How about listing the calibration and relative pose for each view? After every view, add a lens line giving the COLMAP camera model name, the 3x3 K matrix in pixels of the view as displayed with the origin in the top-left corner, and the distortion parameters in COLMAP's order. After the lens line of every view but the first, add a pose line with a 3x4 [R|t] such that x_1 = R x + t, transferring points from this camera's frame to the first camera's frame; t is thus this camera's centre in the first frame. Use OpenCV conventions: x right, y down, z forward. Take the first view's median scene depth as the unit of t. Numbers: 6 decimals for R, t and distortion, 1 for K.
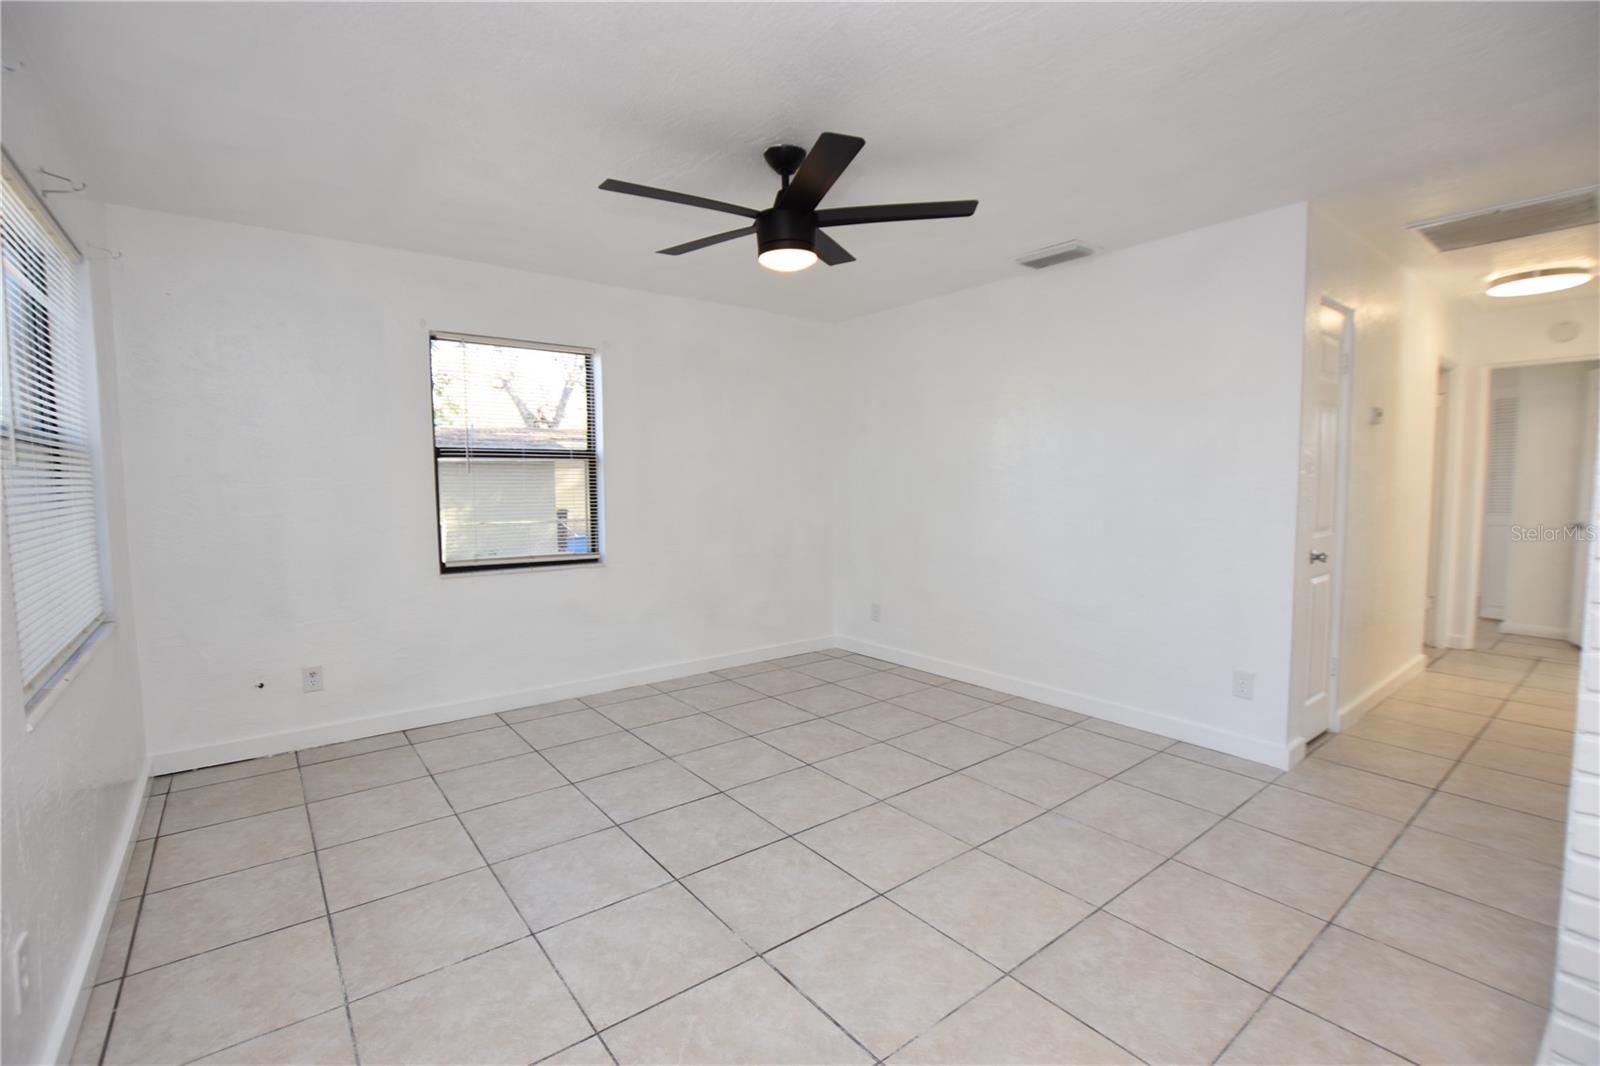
lens RADIAL K [[713.9, 0, 788.3], [0, 713.9, 534.9], [0, 0, 1]] dist [-0.029720, 0.004449]
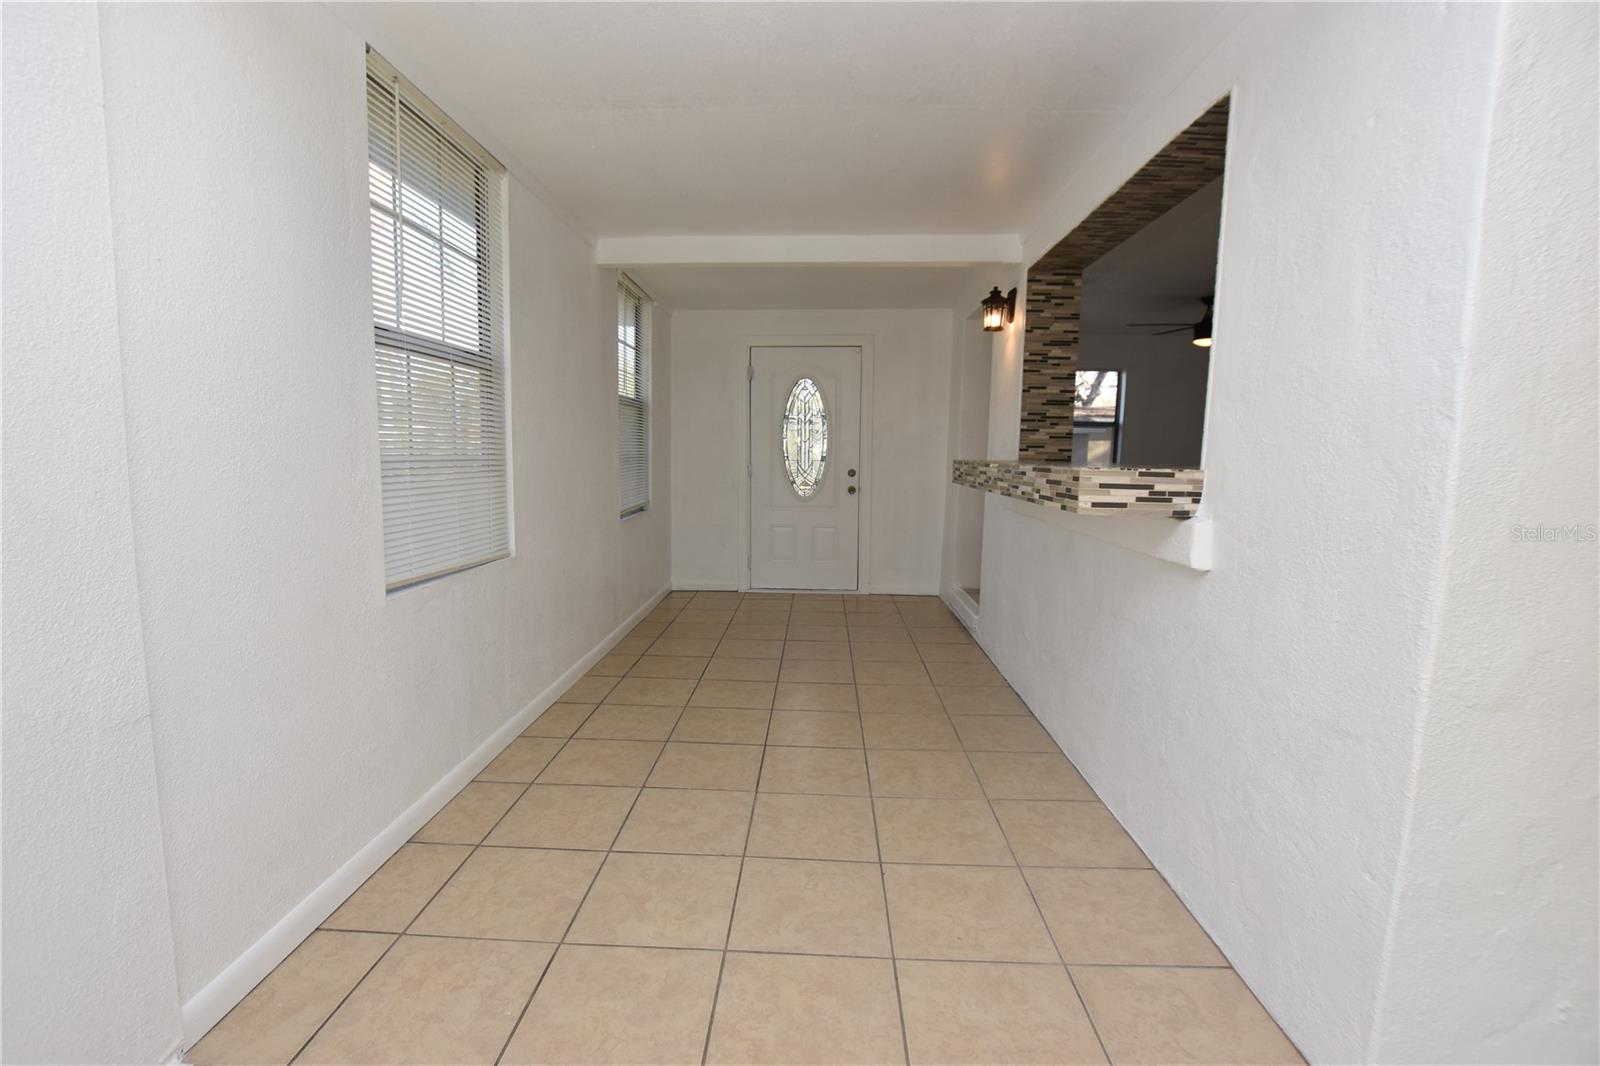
lens RADIAL K [[713.9, 0, 797.1], [0, 713.9, 535.8], [0, 0, 1]] dist [-0.029720, 0.004449]
pose [[0.768663, 0.101551, -0.631541, 0.460678], [-0.080076, 0.994827, 0.062505, 0.204517], [0.634622, 0.002526, 0.772819, -1.541285]]
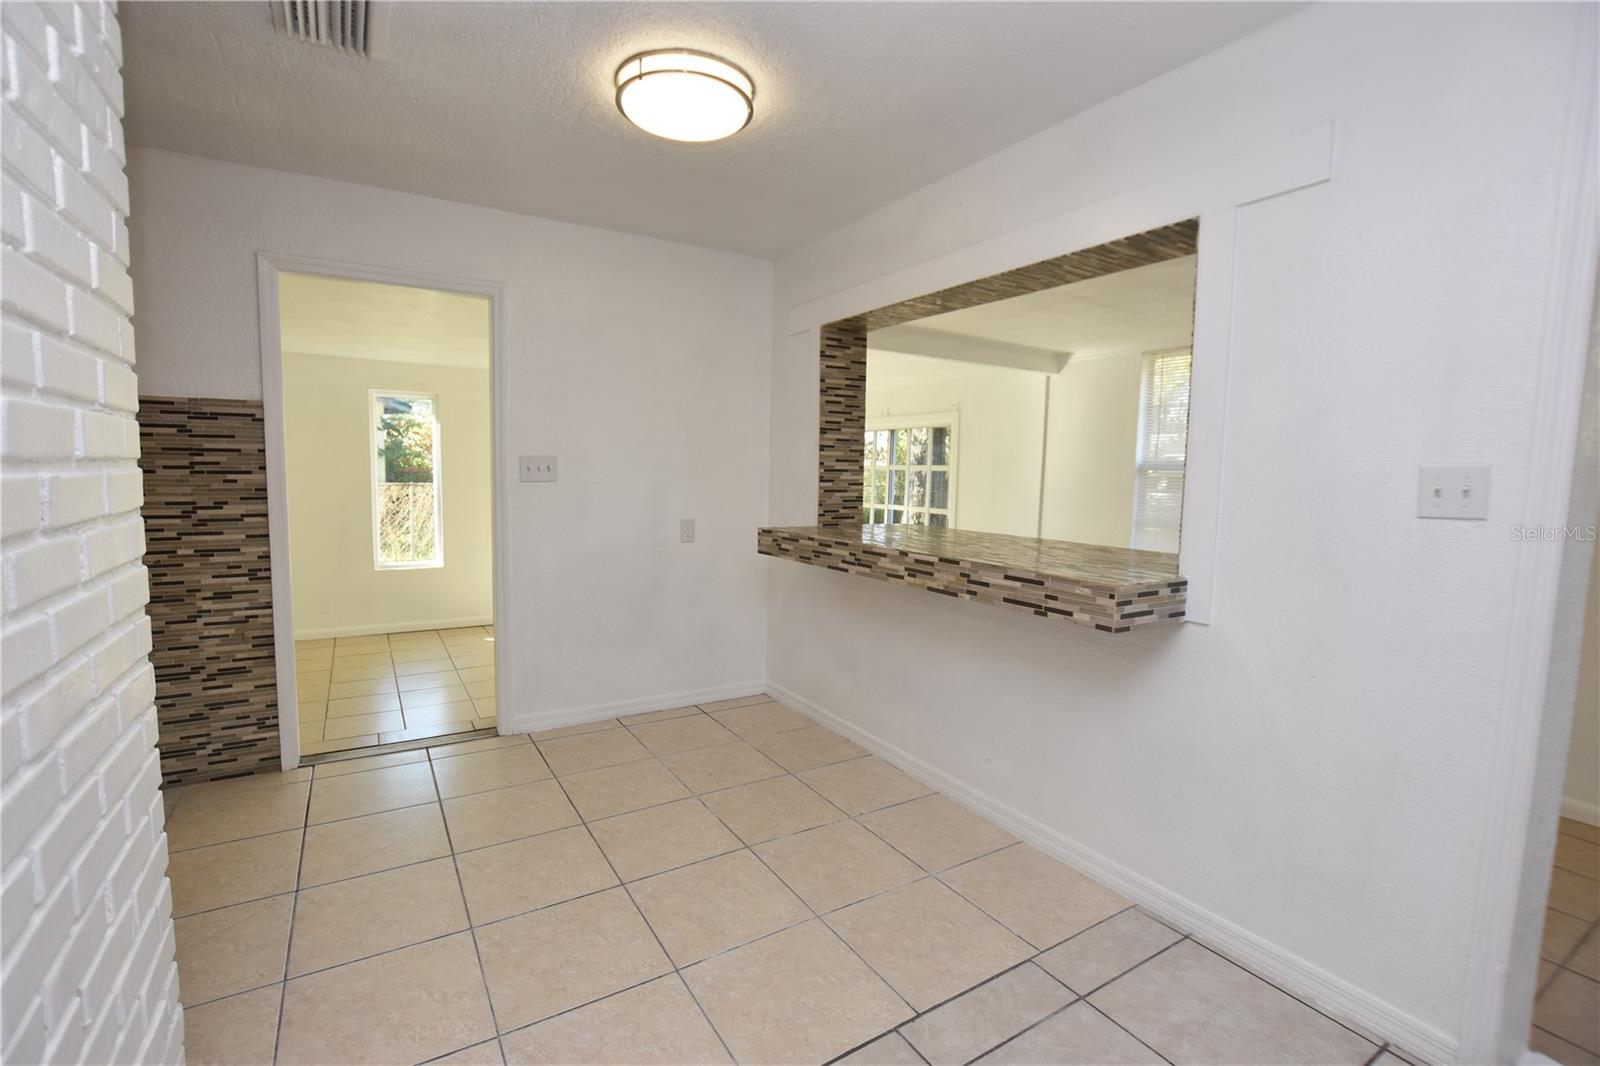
lens RADIAL K [[713.9, 0, 789.1], [0, 713.9, 530.9], [0, 0, 1]] dist [-0.029720, 0.004449]
pose [[-0.993339, -0.021398, 0.113221, 0.302907], [-0.002576, 0.986484, 0.163837, -0.047767], [-0.115197, 0.162454, -0.979969, 0.525622]]
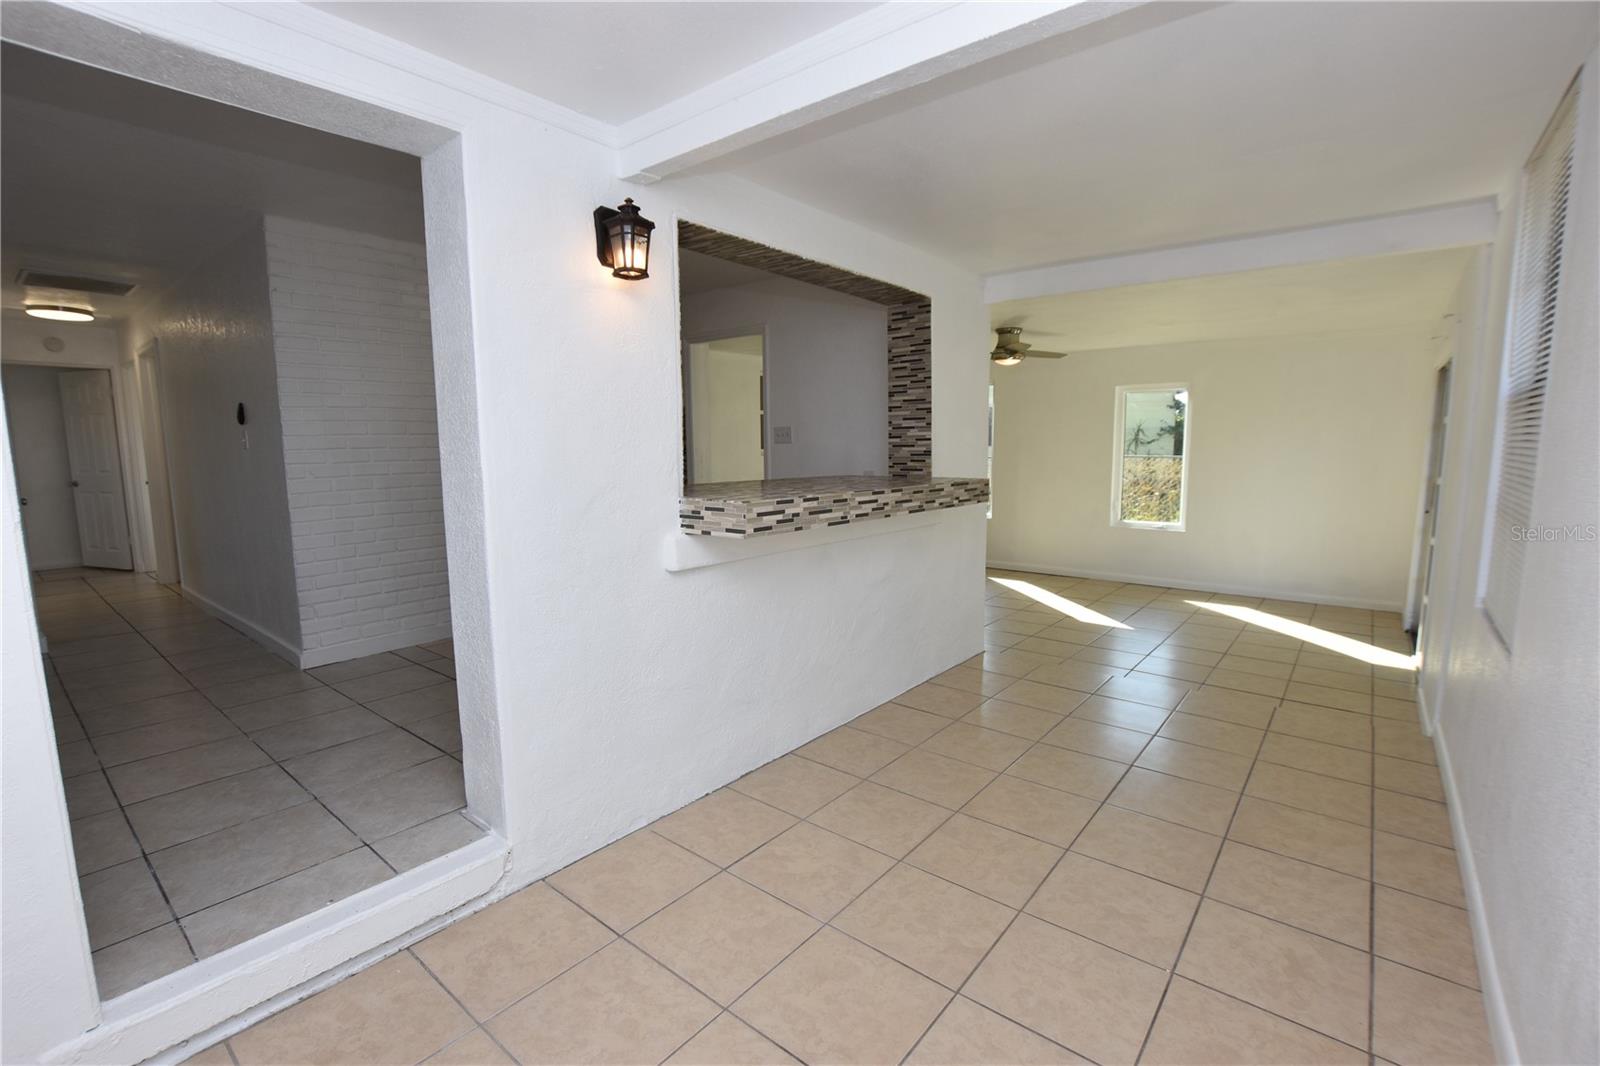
lens RADIAL K [[713.9, 0, 791.3], [0, 713.9, 533.2], [0, 0, 1]] dist [-0.029720, 0.004449]
pose [[-0.211331, -0.118085, 0.970255, -1.007094], [0.093231, 0.985714, 0.140273, 0.039723], [-0.972958, 0.120102, -0.197303, -0.204848]]
